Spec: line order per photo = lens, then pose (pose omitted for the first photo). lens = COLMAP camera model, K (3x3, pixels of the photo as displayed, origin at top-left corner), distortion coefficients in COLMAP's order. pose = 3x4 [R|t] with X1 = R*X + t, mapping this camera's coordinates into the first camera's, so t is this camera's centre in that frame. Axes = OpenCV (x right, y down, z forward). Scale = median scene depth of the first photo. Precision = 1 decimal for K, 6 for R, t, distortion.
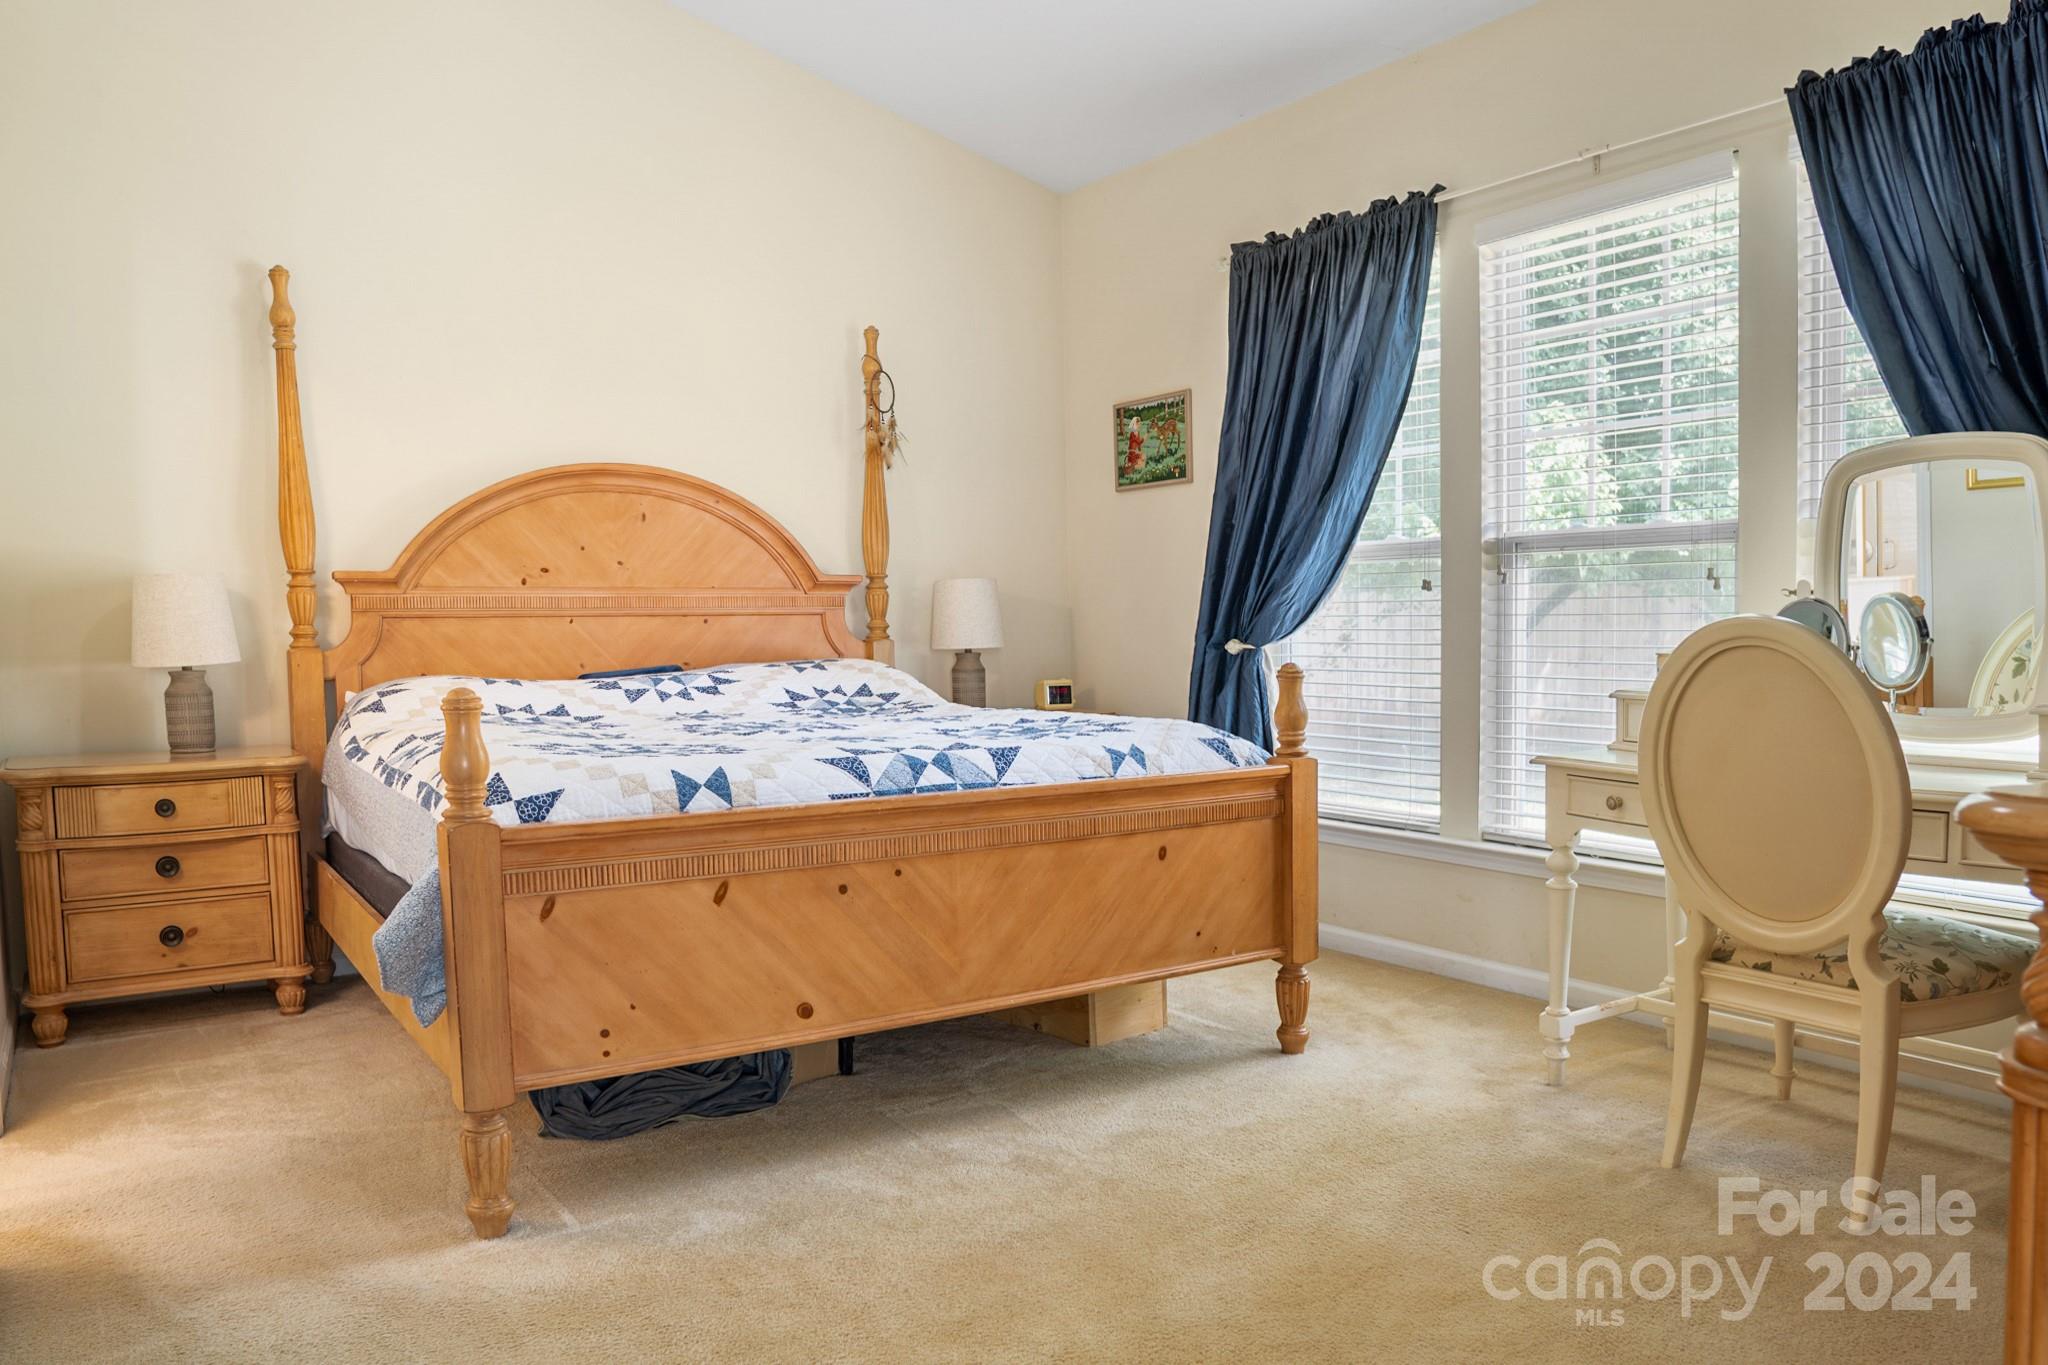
lens RADIAL K [[1426.2, 0, 1023.0], [0, 1426.2, 766.6], [0, 0, 1]] dist [-0.064630, 0.002828]
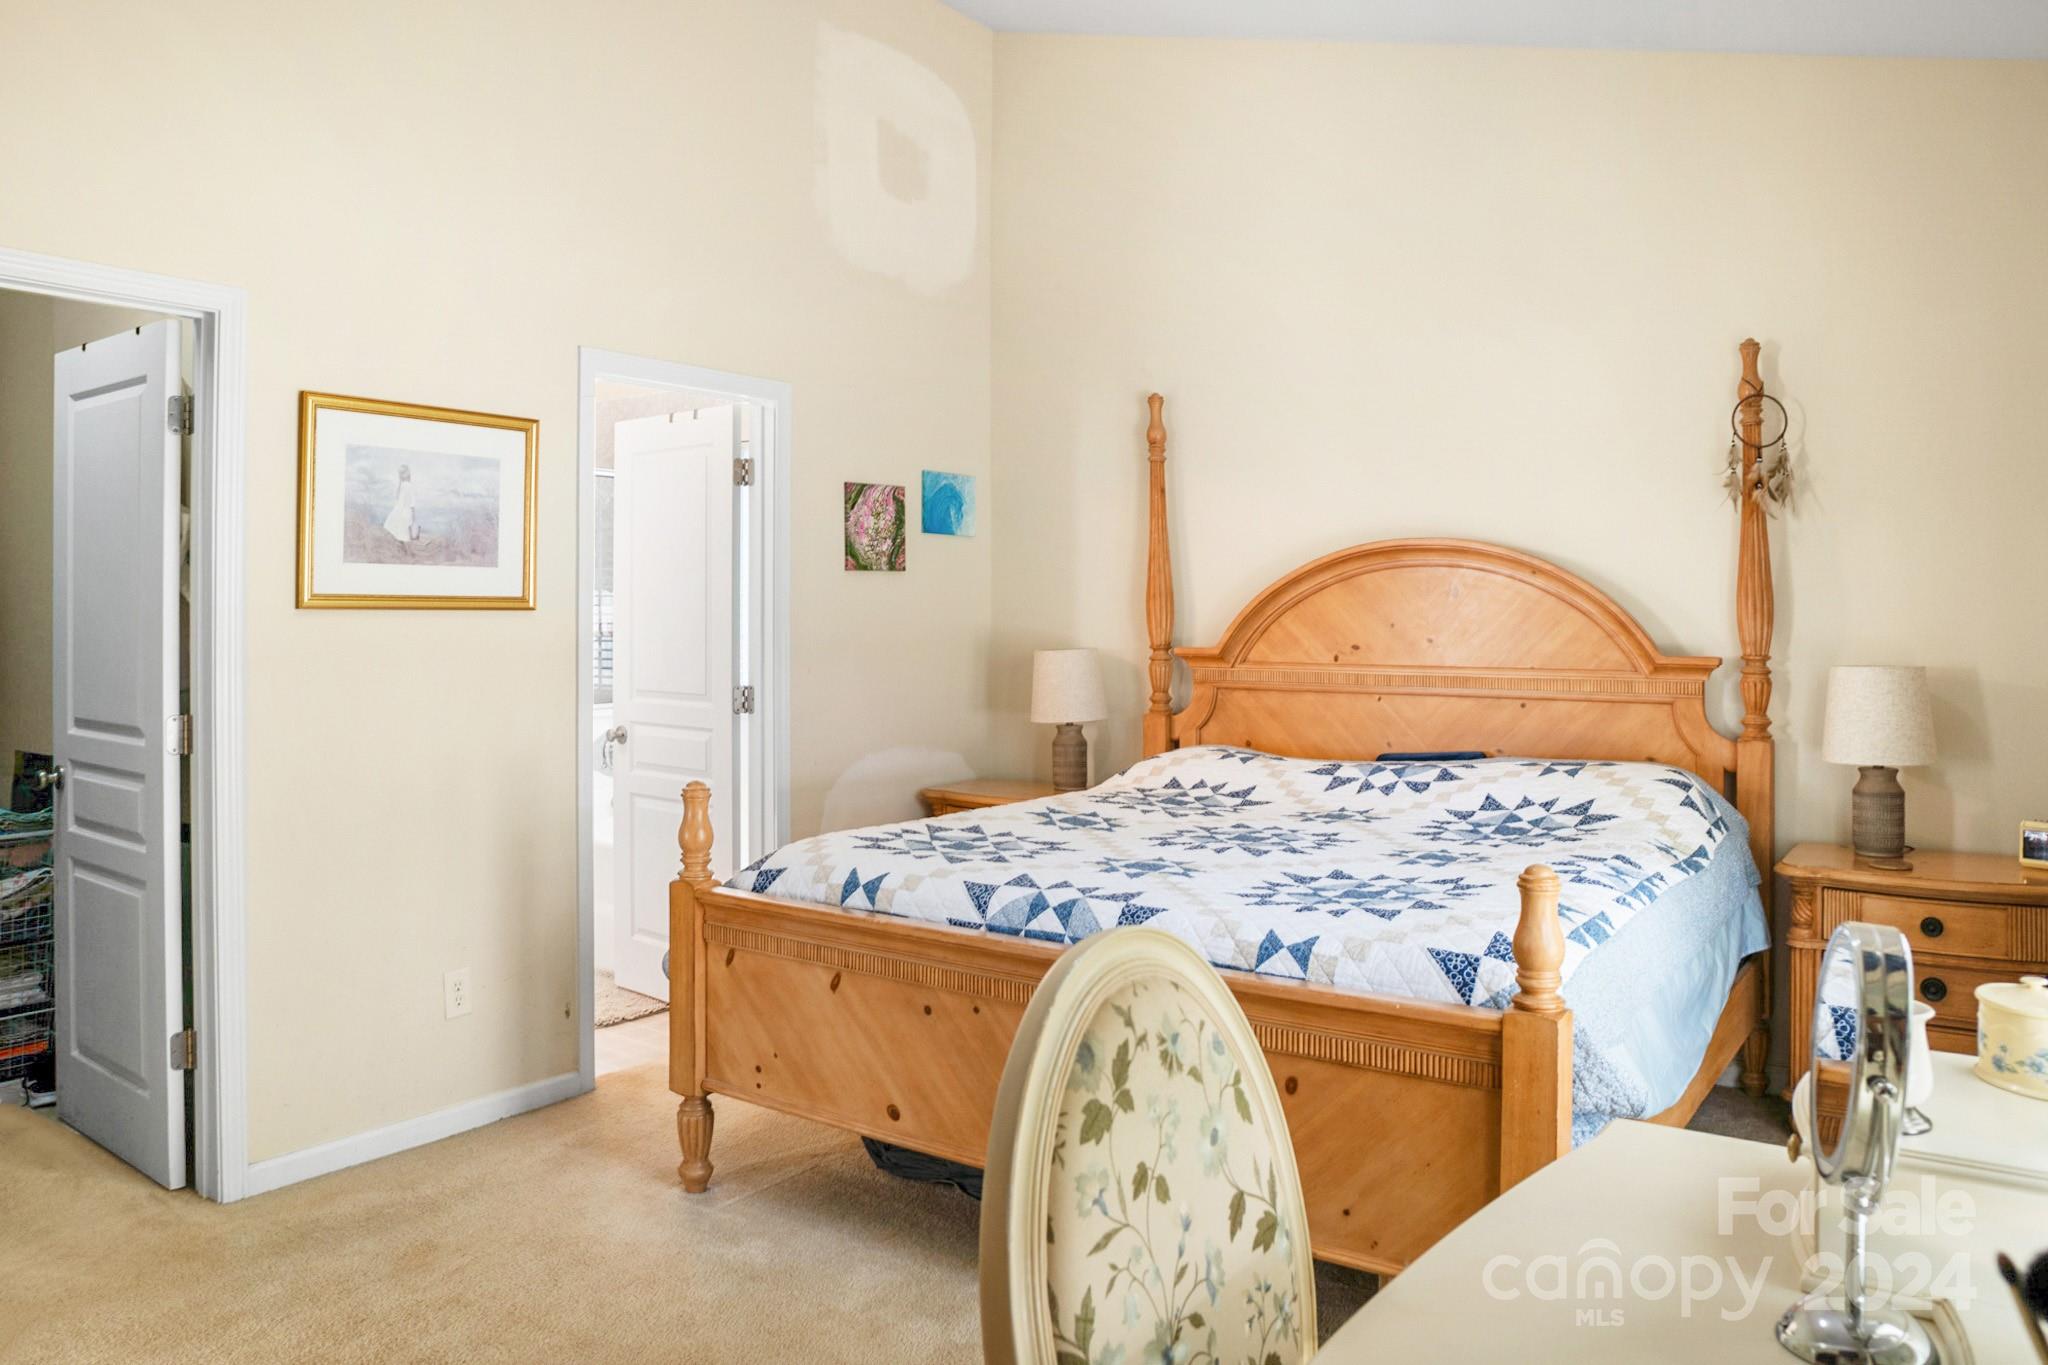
lens RADIAL K [[1455.5, 0, 1023.0], [0, 1455.5, 649.9], [0, 0, 1]] dist [-0.111182, 0.075072]
pose [[0.370698, 0.030017, -0.928268, 0.556226], [-0.099211, 0.995039, -0.007444, -0.111371], [0.923439, 0.094854, 0.371837, 0.419011]]
